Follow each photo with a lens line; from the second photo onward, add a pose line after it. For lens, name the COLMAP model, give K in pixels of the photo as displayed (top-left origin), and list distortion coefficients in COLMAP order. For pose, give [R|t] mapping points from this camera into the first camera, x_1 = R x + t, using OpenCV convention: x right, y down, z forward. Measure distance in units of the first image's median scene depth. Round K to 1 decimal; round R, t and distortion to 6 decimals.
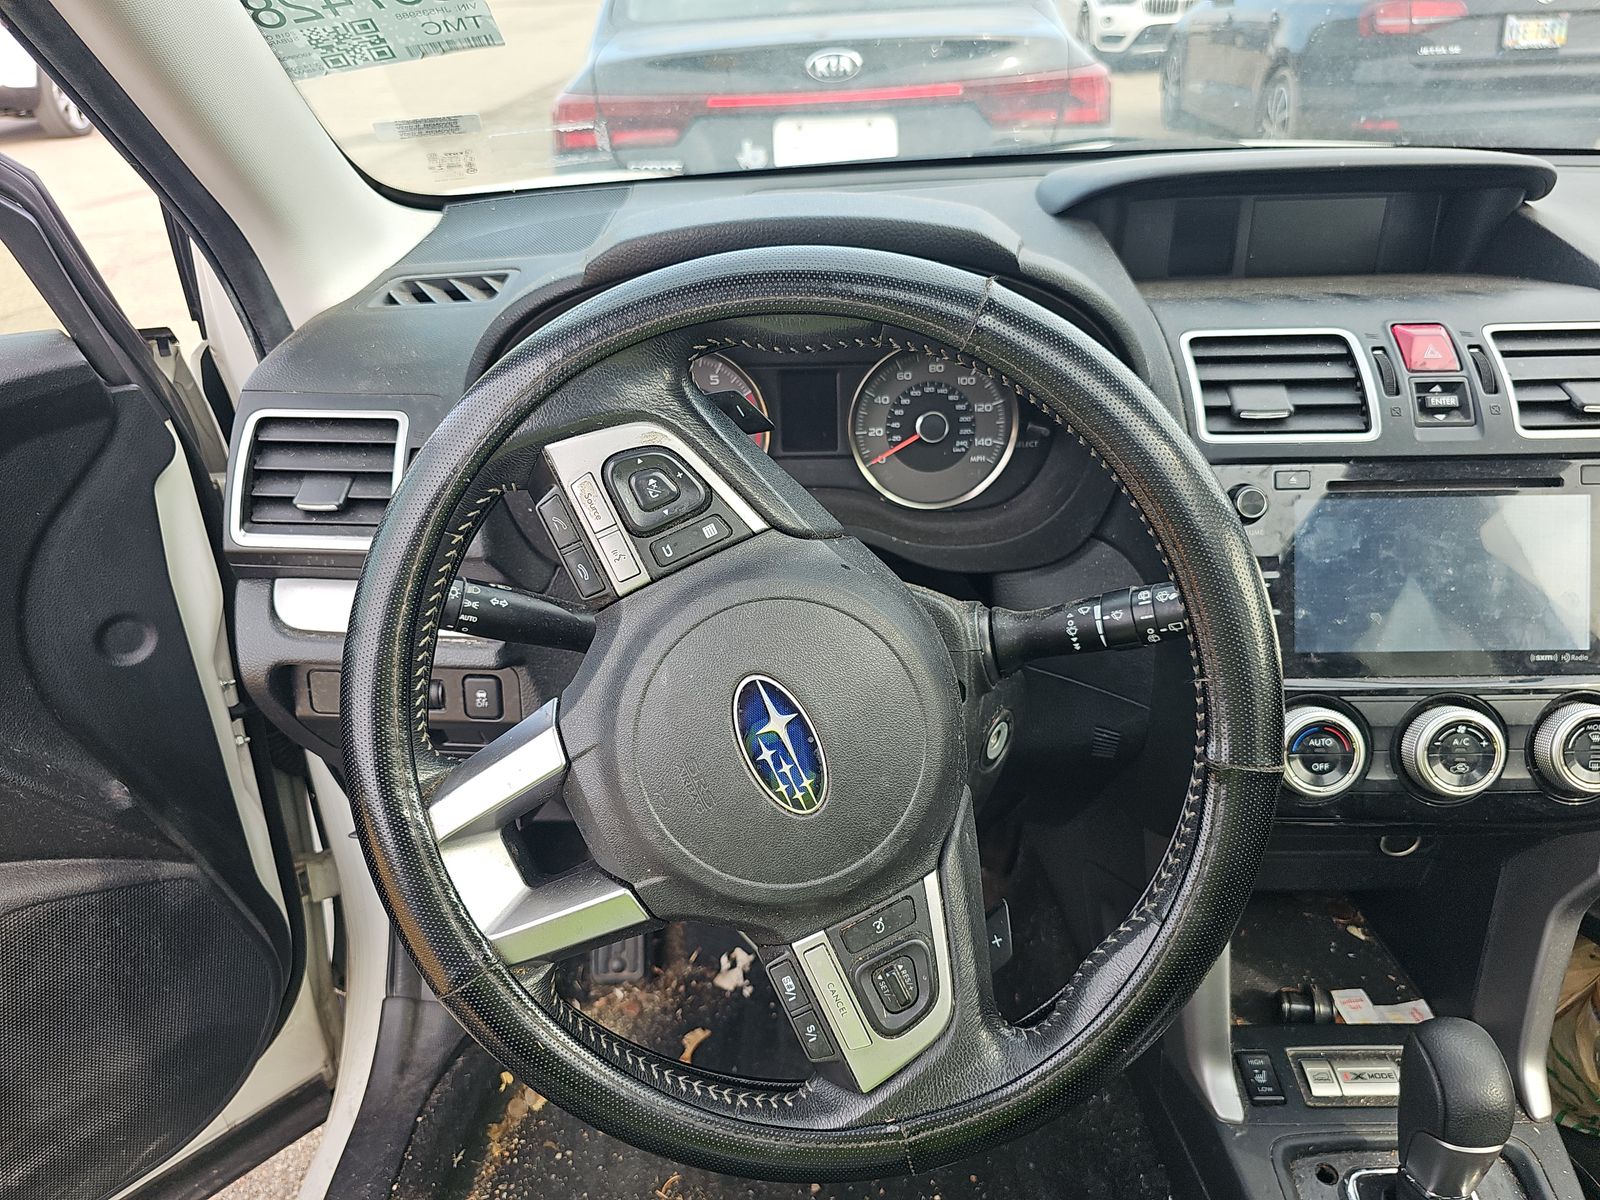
lens RADIAL K [[1054.4, 0, 744.1], [0, 1054.4, 593.6], [0, 0, 1]] dist [0.030454, -0.025263]
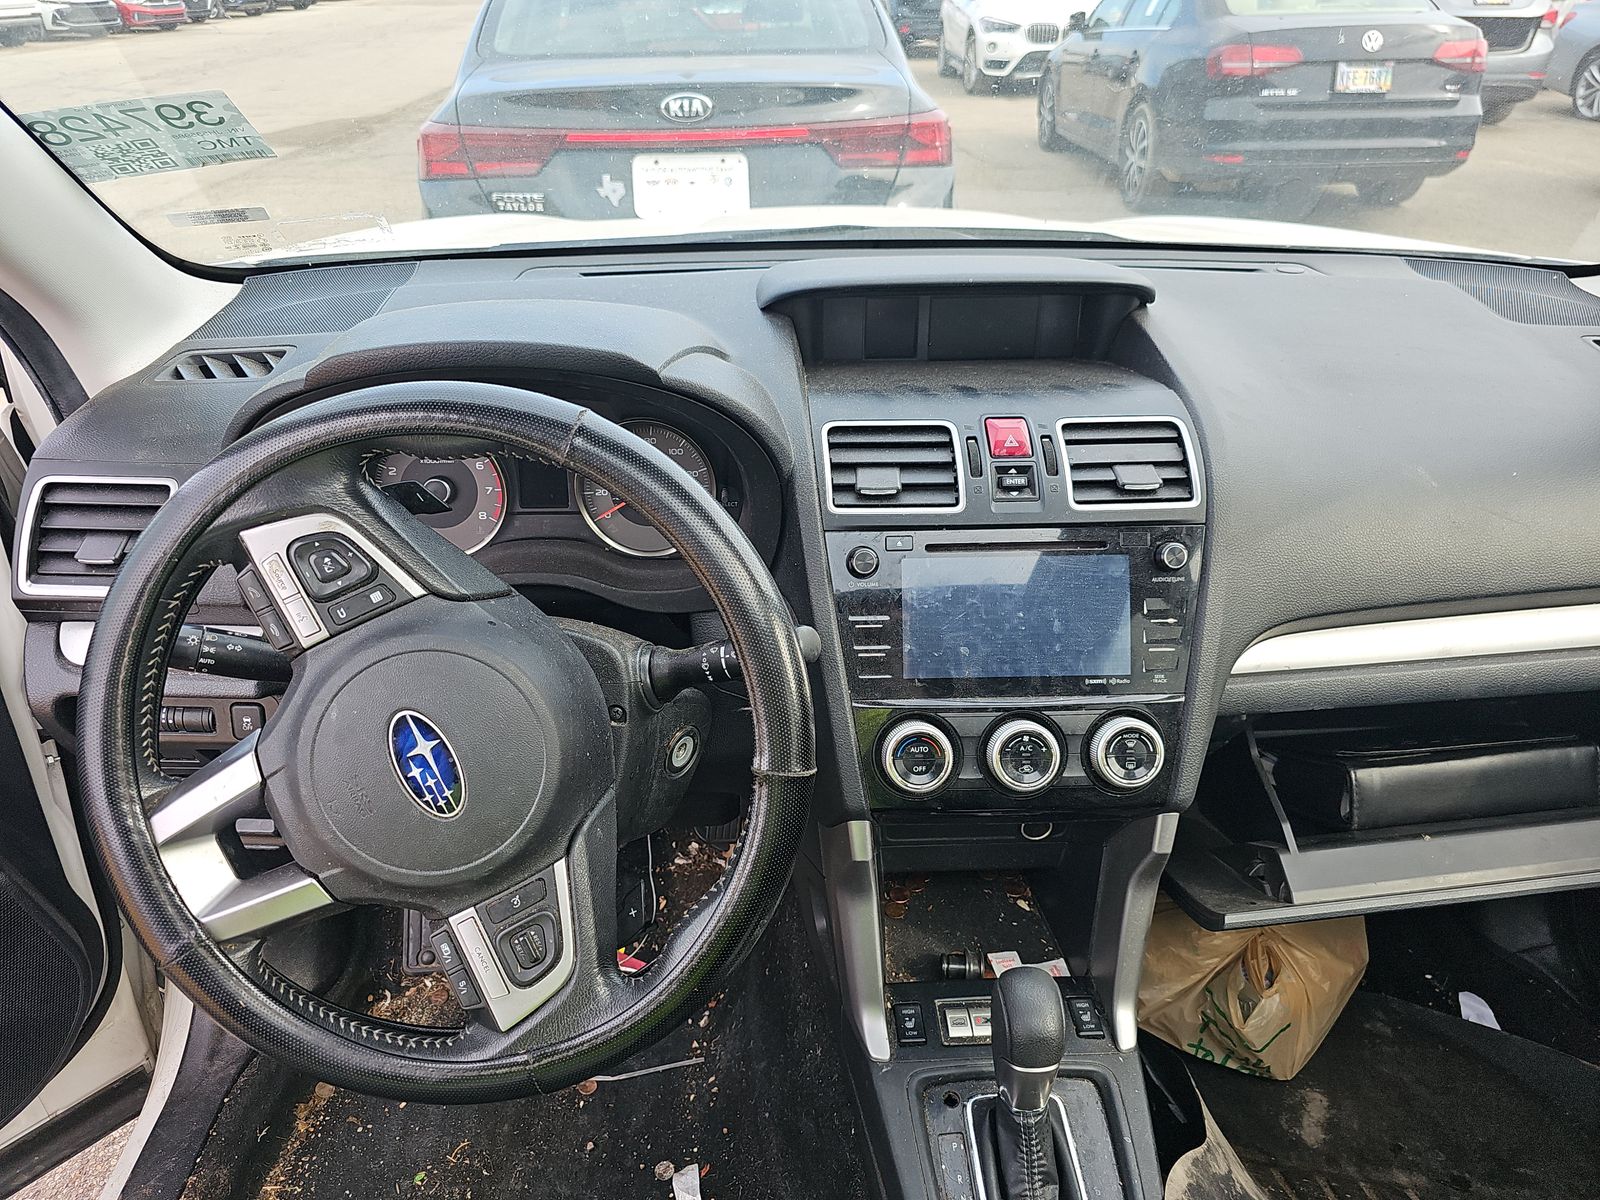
lens RADIAL K [[1054.4, 0, 737.5], [0, 1054.4, 590.2], [0, 0, 1]] dist [0.030454, -0.025263]
pose [[0.997036, -0.003173, 0.076867, 0.218438], [0.003595, 0.999979, -0.005351, -0.042732], [-0.076848, 0.005612, 0.997027, -0.226565]]
